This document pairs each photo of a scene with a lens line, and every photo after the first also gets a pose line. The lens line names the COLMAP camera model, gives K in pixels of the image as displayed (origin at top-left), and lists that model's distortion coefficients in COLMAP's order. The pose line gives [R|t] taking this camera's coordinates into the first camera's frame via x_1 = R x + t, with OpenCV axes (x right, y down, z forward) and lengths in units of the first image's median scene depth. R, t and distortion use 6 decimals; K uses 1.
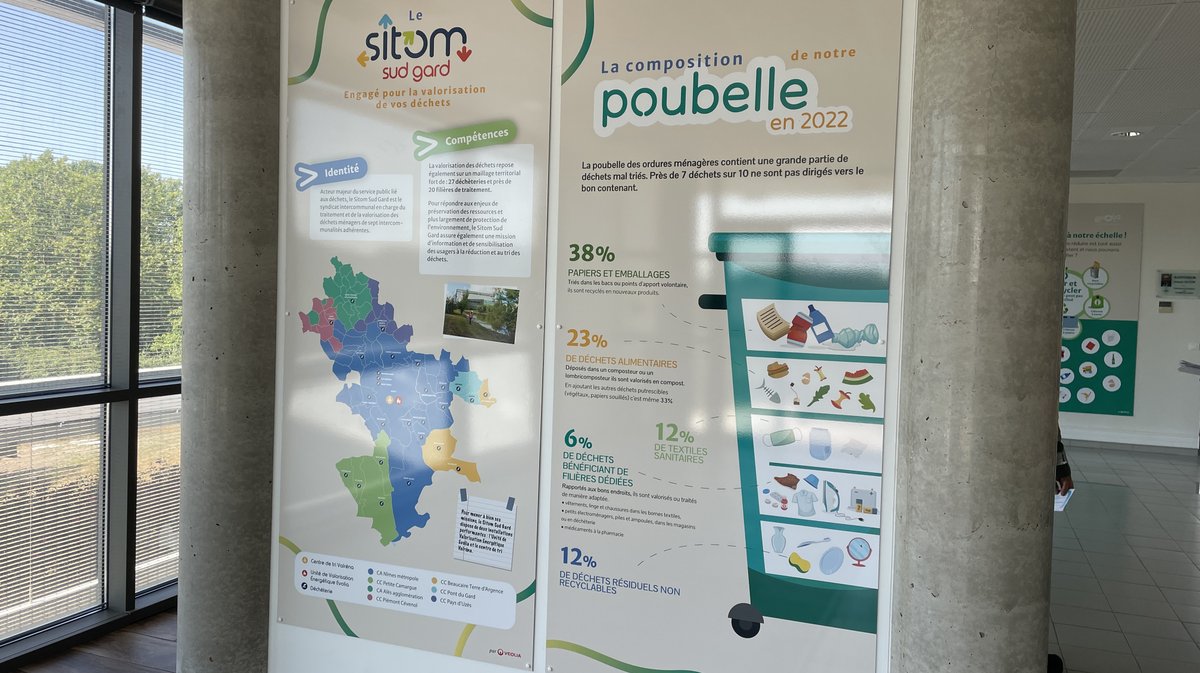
lens RADIAL K [[921.1, 0, 600.0], [0, 921.1, 336.5], [0, 0, 1]] dist [0.119546, -0.166198]
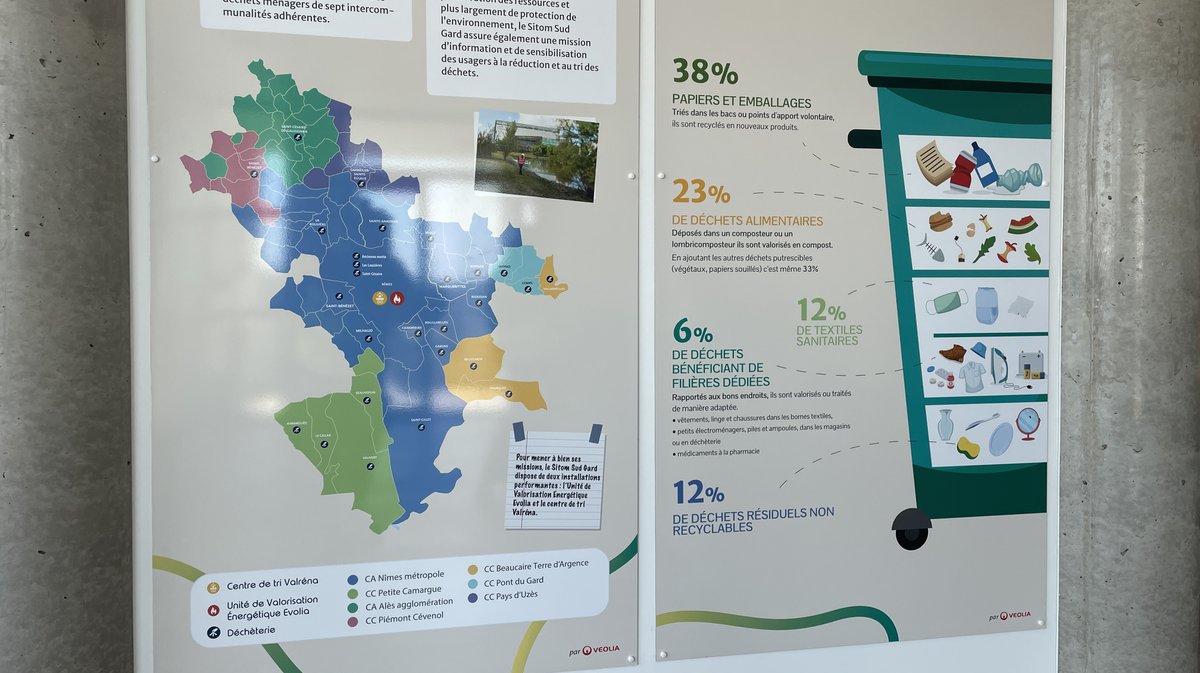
lens RADIAL K [[921.1, 0, 600.0], [0, 921.1, 336.5], [0, 0, 1]] dist [0.119546, -0.166198]
pose [[0.831877, -0.054305, 0.552296, -0.486103], [0.056046, 0.998334, 0.013745, 0.101300], [-0.552122, 0.019520, 0.833534, 0.431614]]
